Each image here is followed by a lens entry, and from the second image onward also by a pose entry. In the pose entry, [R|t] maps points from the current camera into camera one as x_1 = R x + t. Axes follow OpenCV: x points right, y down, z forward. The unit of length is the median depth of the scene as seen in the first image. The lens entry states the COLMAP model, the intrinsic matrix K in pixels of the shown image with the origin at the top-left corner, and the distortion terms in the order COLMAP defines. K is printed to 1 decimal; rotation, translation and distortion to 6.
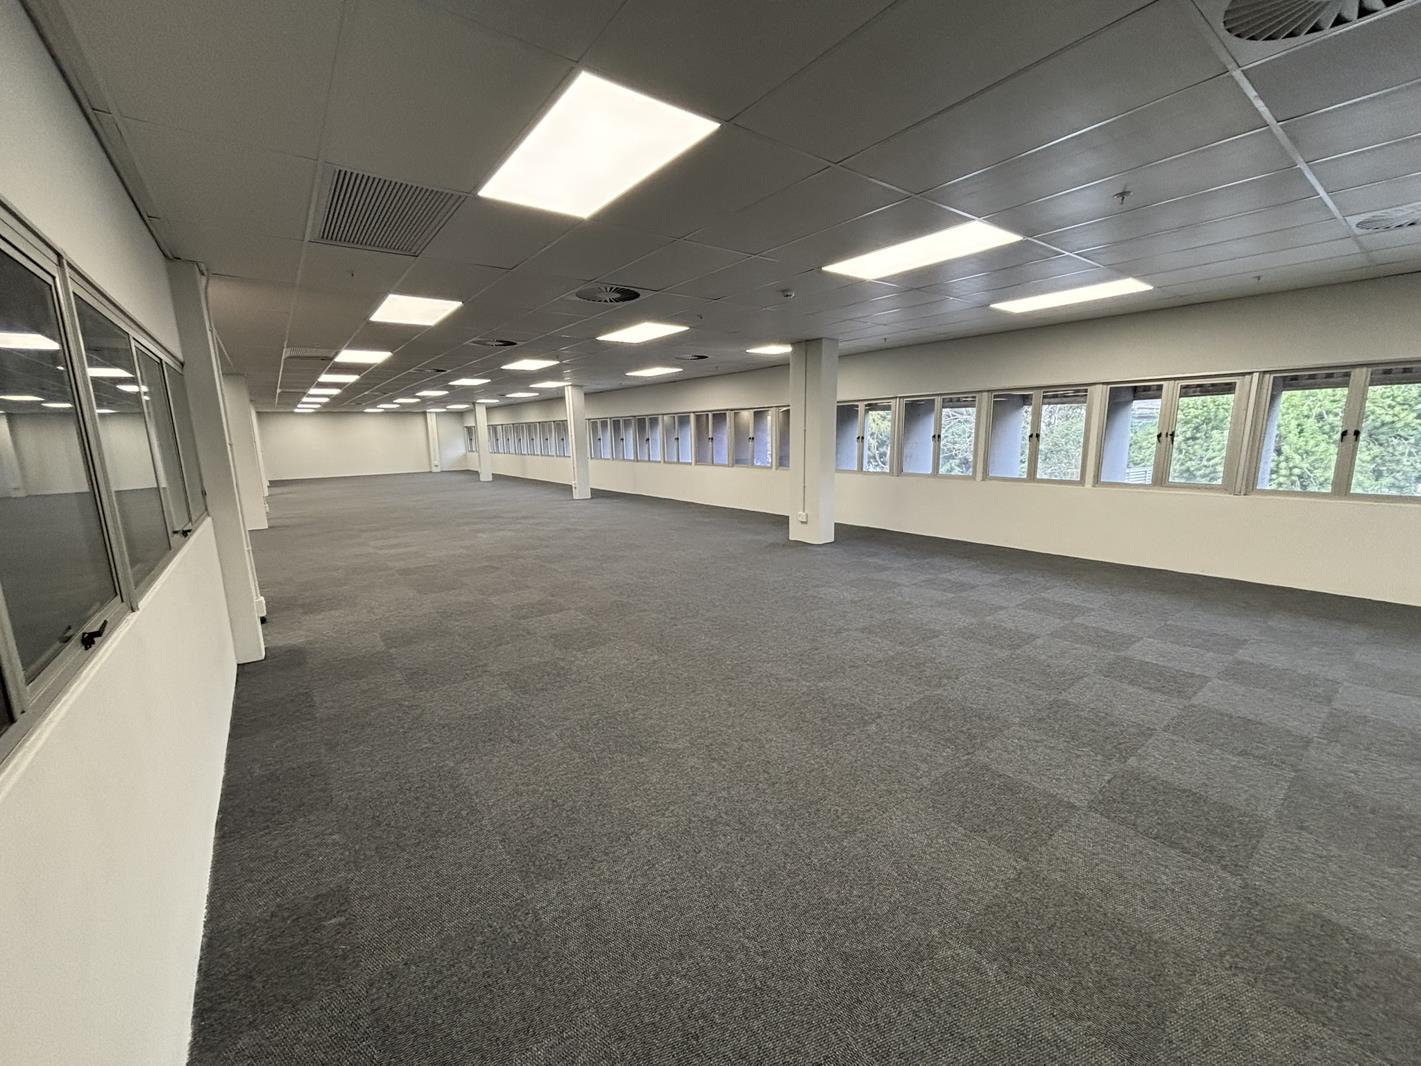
lens RADIAL K [[564.5, 0, 707.4], [0, 564.5, 530.2], [0, 0, 1]] dist [0.008899, -0.000091]
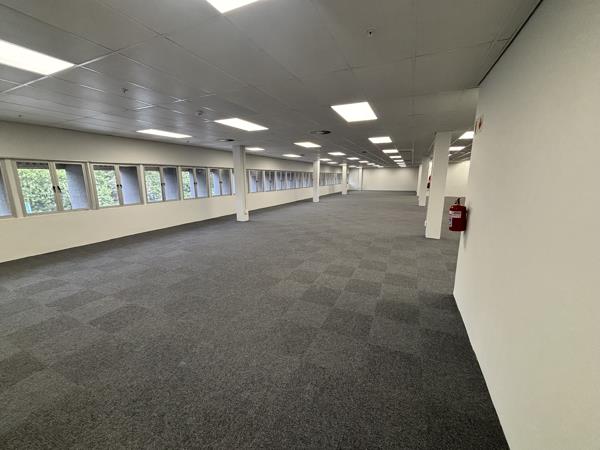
lens RADIAL K [[238.3, 0, 302.0], [0, 238.3, 222.1], [0, 0, 1]] dist [0.008899, -0.000091]
pose [[-0.485791, -0.132374, 0.863993, -0.908525], [0.169917, 0.955307, 0.241902, -0.192601], [-0.857401, 0.264321, -0.441587, 1.213489]]
